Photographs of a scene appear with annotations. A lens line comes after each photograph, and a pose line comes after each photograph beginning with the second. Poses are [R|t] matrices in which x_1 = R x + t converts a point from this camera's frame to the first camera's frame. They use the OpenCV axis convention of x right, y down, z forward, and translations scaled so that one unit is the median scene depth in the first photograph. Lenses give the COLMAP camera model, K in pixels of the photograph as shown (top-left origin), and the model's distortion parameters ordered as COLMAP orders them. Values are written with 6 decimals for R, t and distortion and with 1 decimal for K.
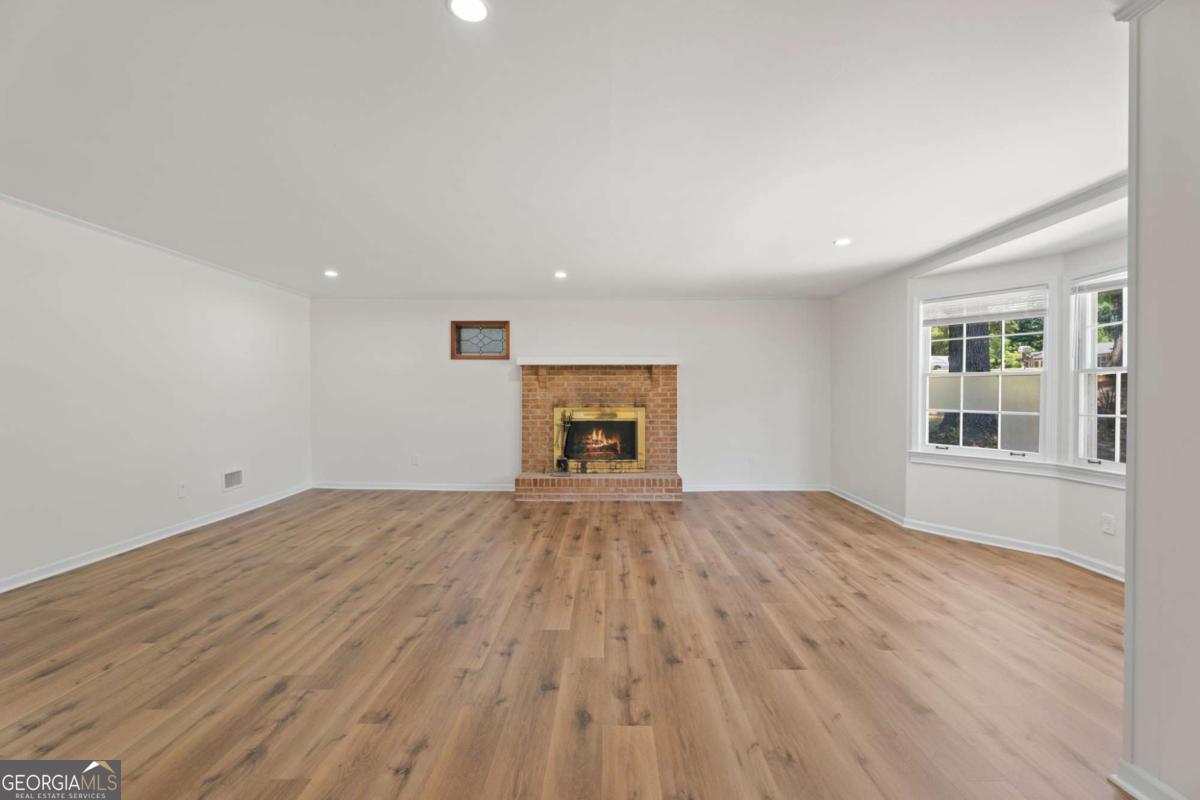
lens RADIAL K [[544.2, 0, 600.0], [0, 544.2, 400.0], [0, 0, 1]] dist [-0.002162, -0.000465]
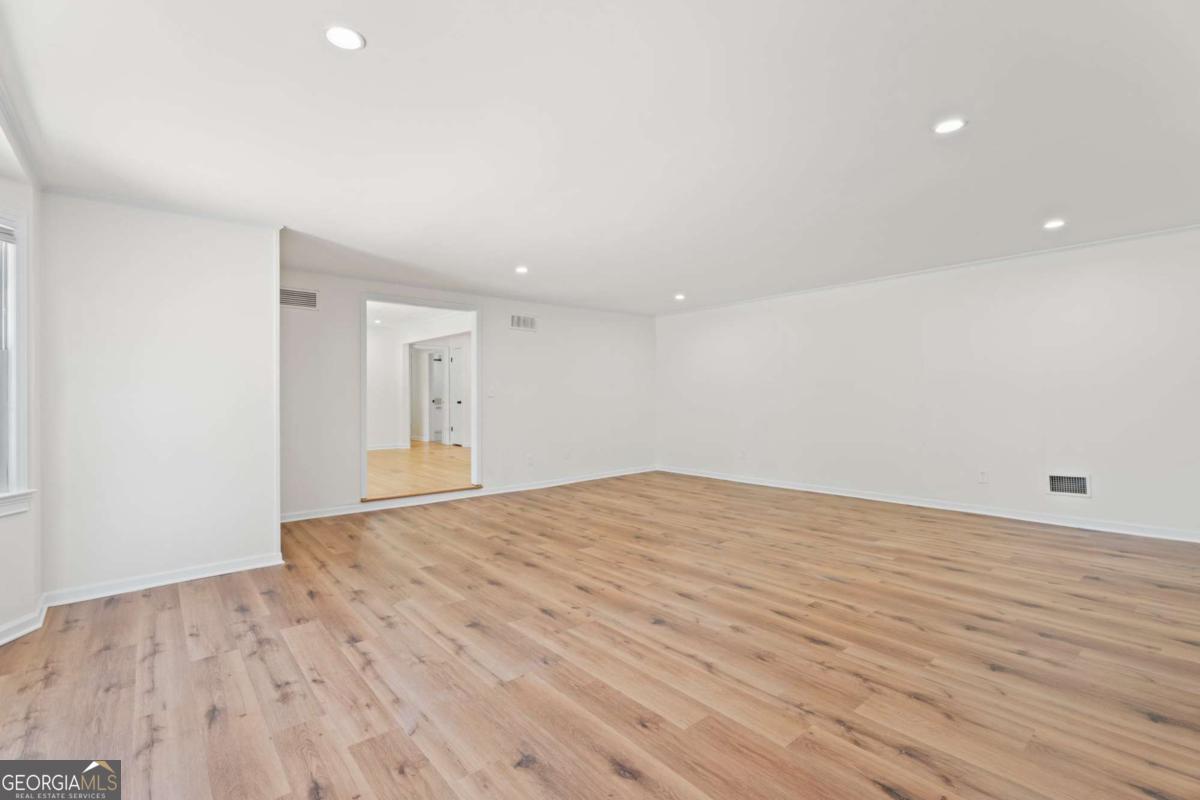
lens RADIAL K [[544.2, 0, 600.0], [0, 544.2, 400.0], [0, 0, 1]] dist [-0.002162, -0.000465]
pose [[-0.766668, 0.008977, -0.641980, 0.665522], [0.001239, 0.999921, 0.012502, -0.001616], [0.642042, 0.008789, -0.766619, 1.718357]]
